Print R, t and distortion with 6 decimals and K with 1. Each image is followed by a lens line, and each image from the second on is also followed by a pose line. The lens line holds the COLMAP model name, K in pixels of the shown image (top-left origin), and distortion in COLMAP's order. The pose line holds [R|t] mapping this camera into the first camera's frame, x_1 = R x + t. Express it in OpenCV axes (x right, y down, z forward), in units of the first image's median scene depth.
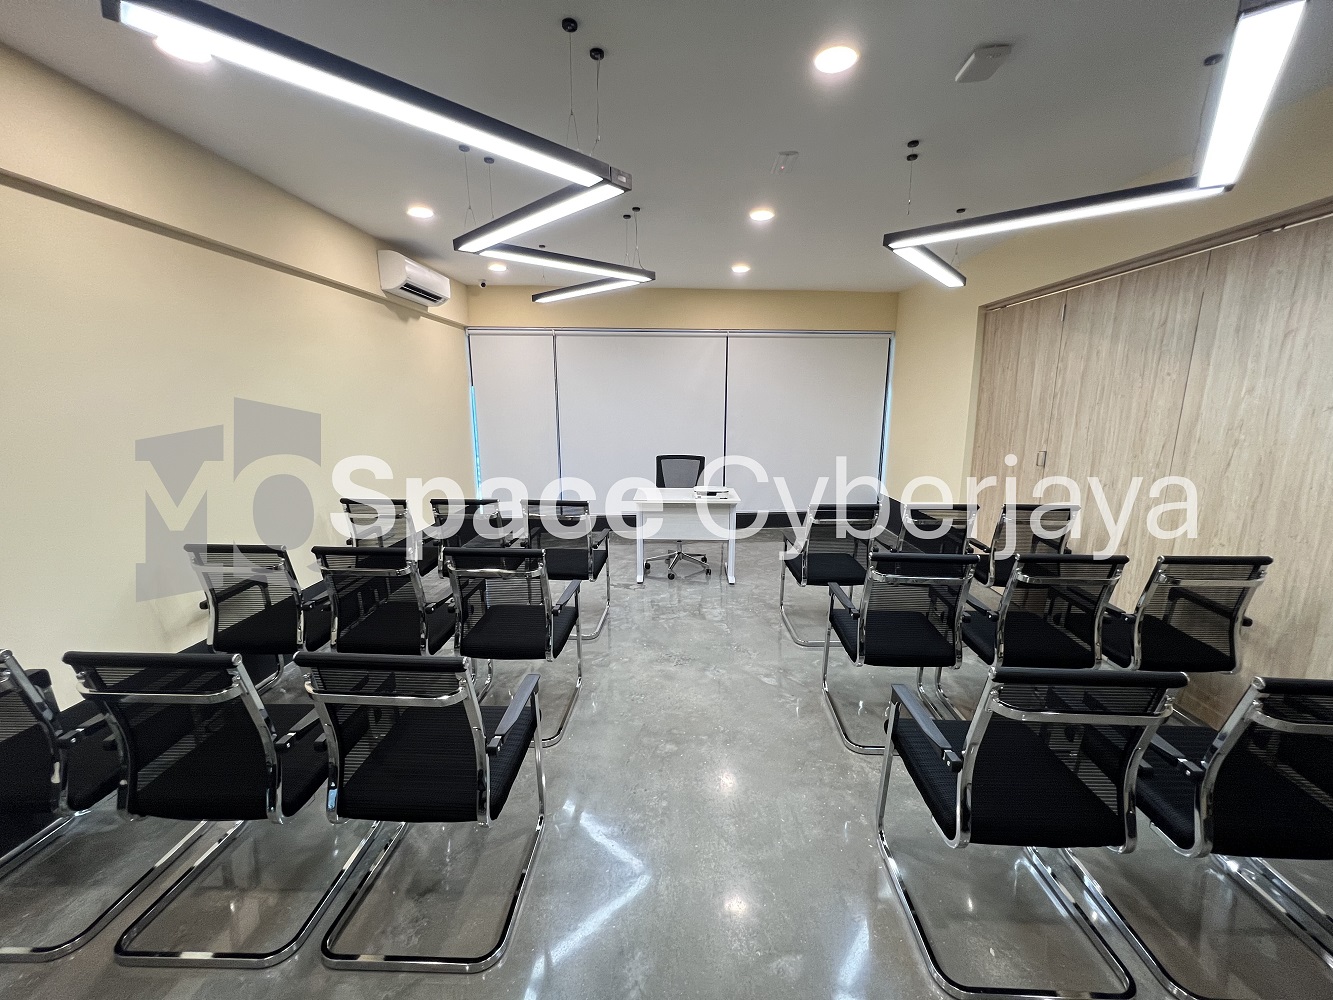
lens RADIAL K [[533.1, 0, 672.1], [0, 533.1, 499.8], [0, 0, 1]] dist [-0.000624, 0.000553]
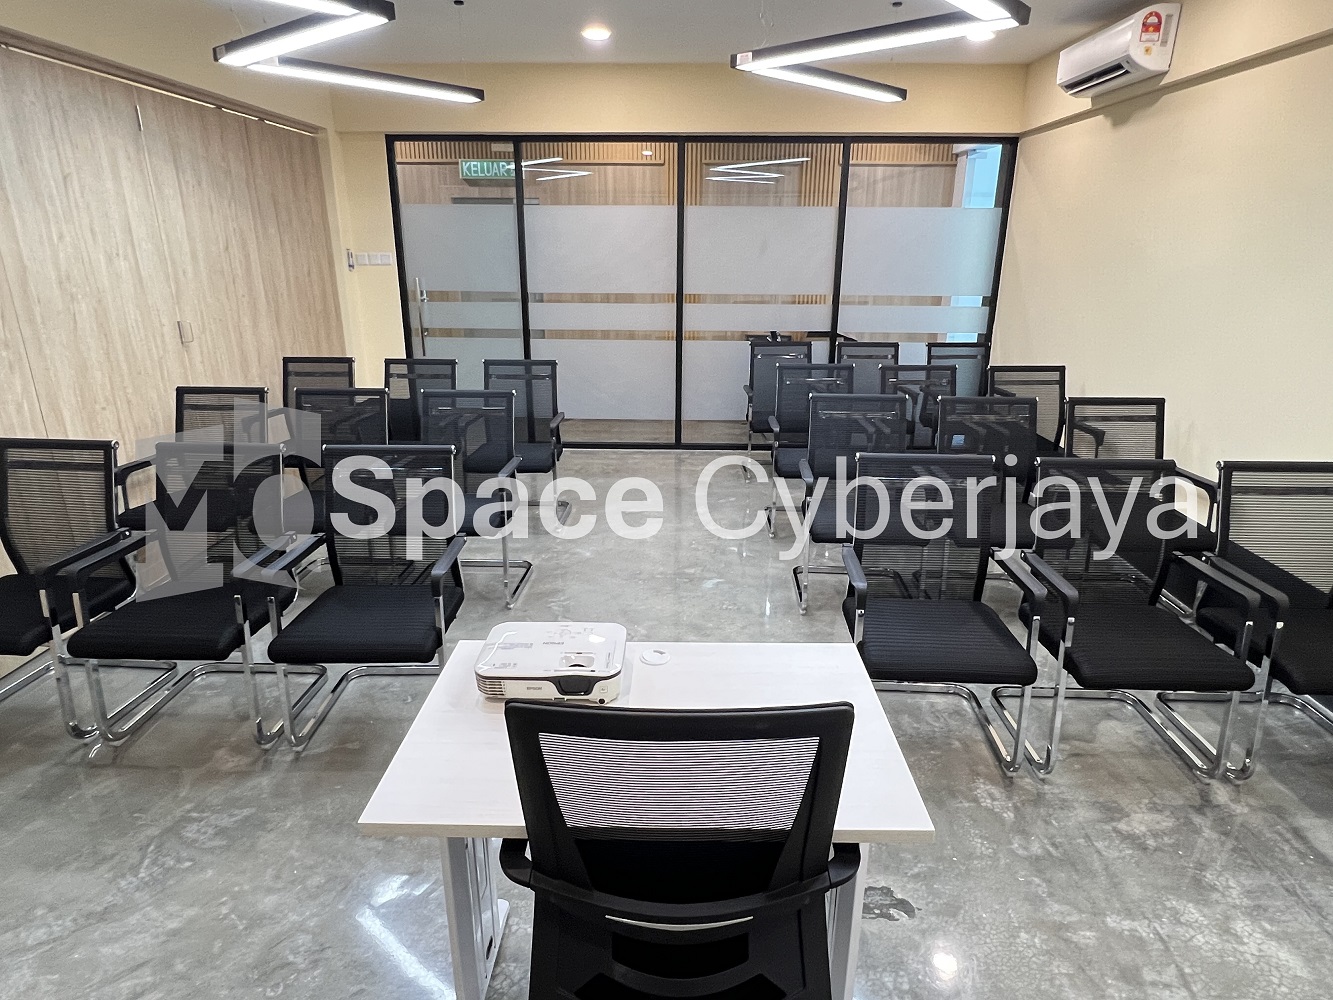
lens RADIAL K [[793.1, 0, 665.4], [0, 793.1, 507.9], [0, 0, 1]] dist [-0.001715, 0.000738]
pose [[-0.999885, -0.009925, 0.011499, 0.024028], [-0.003005, 0.871309, 0.490725, -0.362692], [-0.014890, 0.490634, -0.871239, 1.847267]]
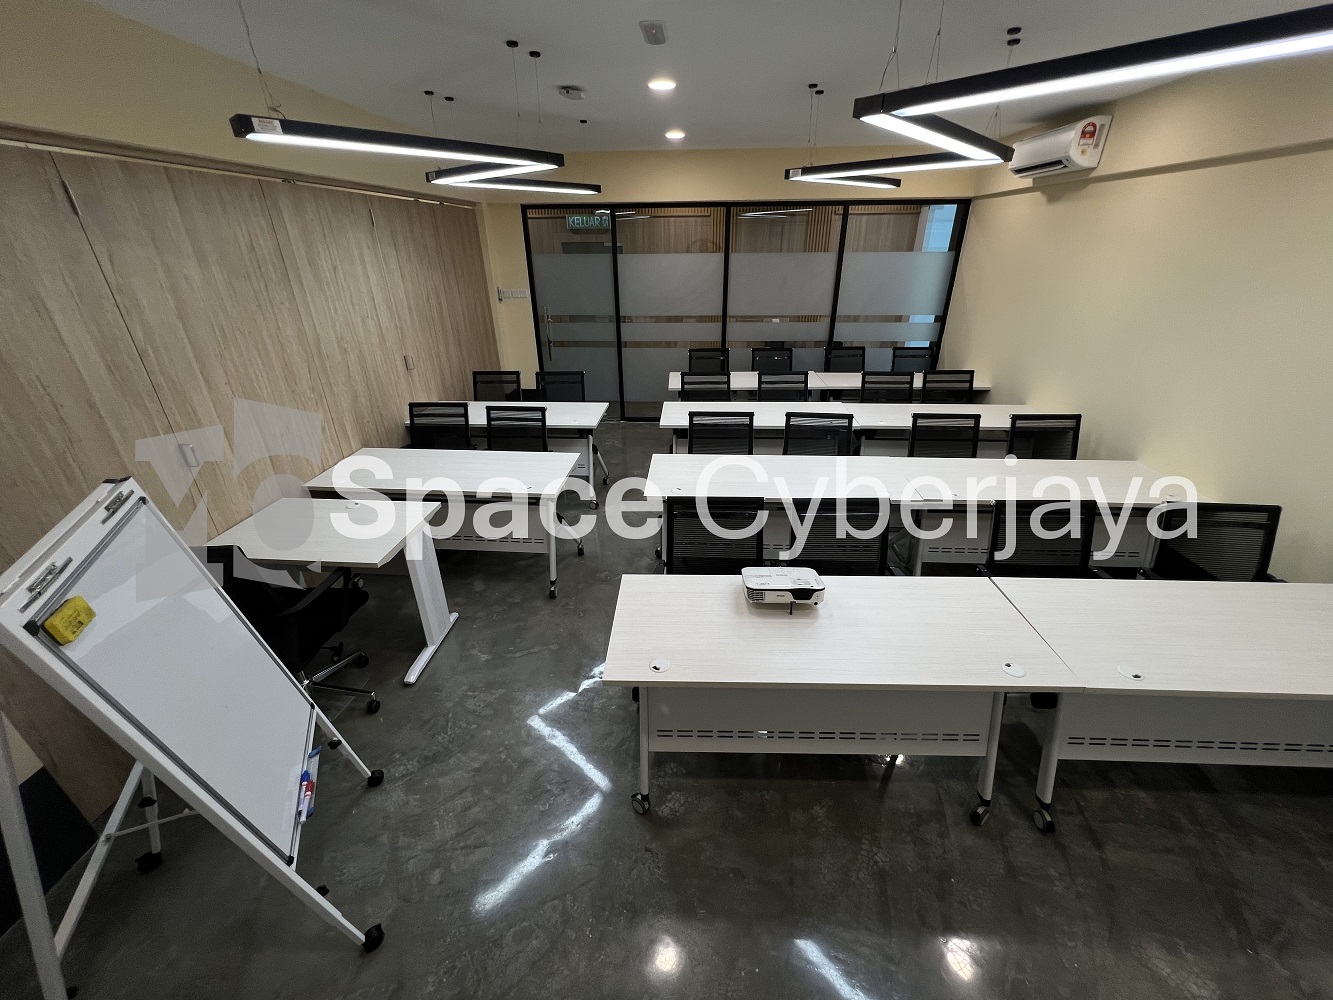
lens RADIAL K [[533.1, 0, 667.3], [0, 533.1, 502.9], [0, 0, 1]] dist [-0.000624, 0.000553]
pose [[-0.999037, -0.010423, 0.042628, 0.130040], [0.017413, 0.797485, 0.603087, -0.481926], [-0.040281, 0.603248, -0.796535, 1.820224]]
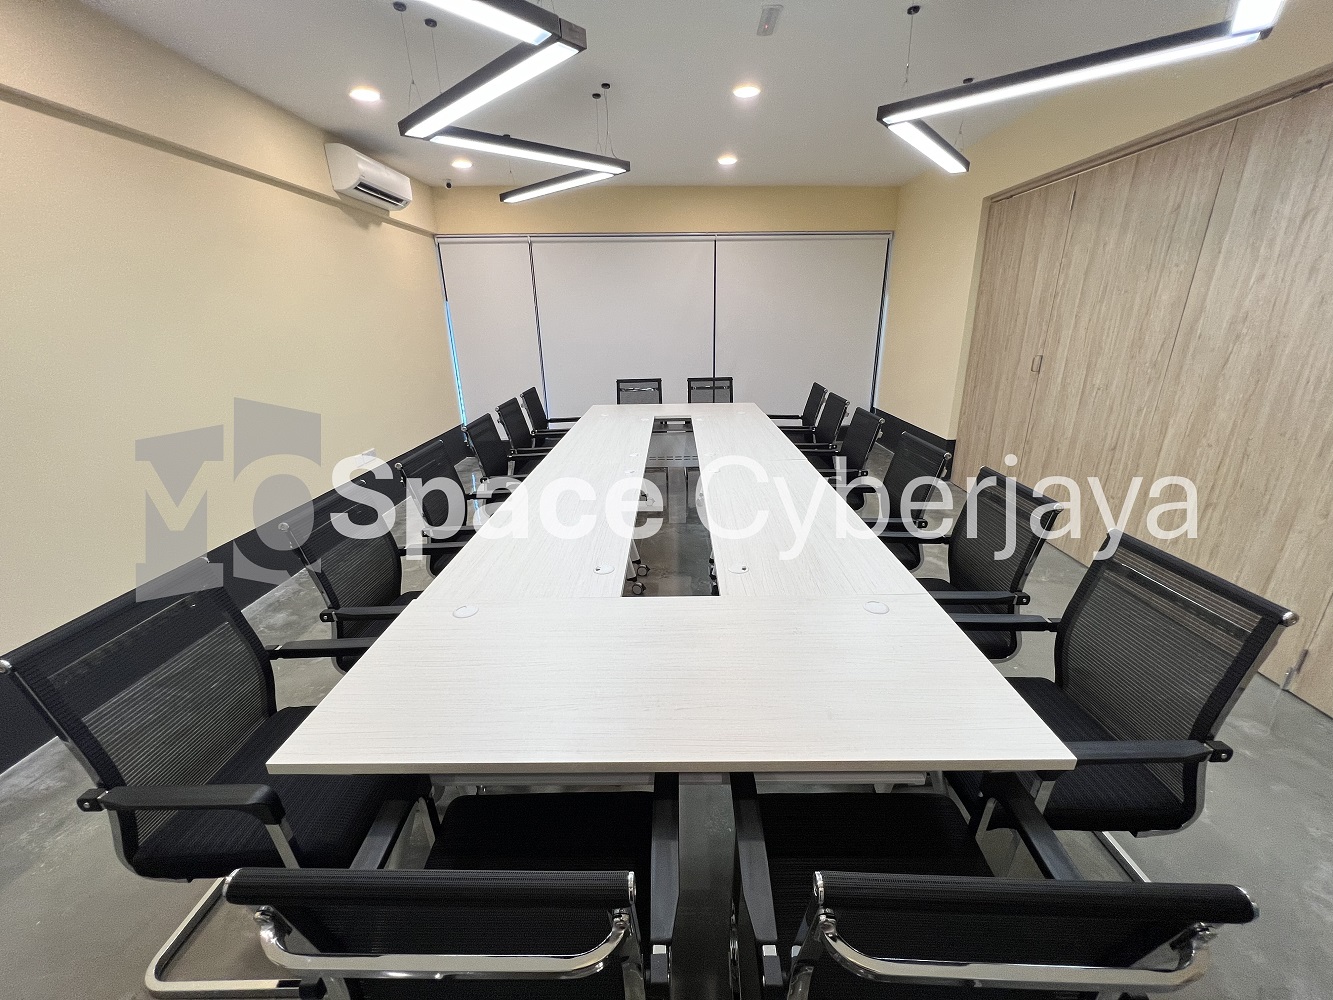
lens RADIAL K [[533.1, 0, 672.5], [0, 533.1, 499.3], [0, 0, 1]] dist [-0.000624, 0.000553]
pose [[0.999744, -0.022223, 0.004235, 0.027753], [0.021394, 0.989571, 0.142449, 0.017818], [-0.007357, -0.142322, 0.989793, 0.015972]]
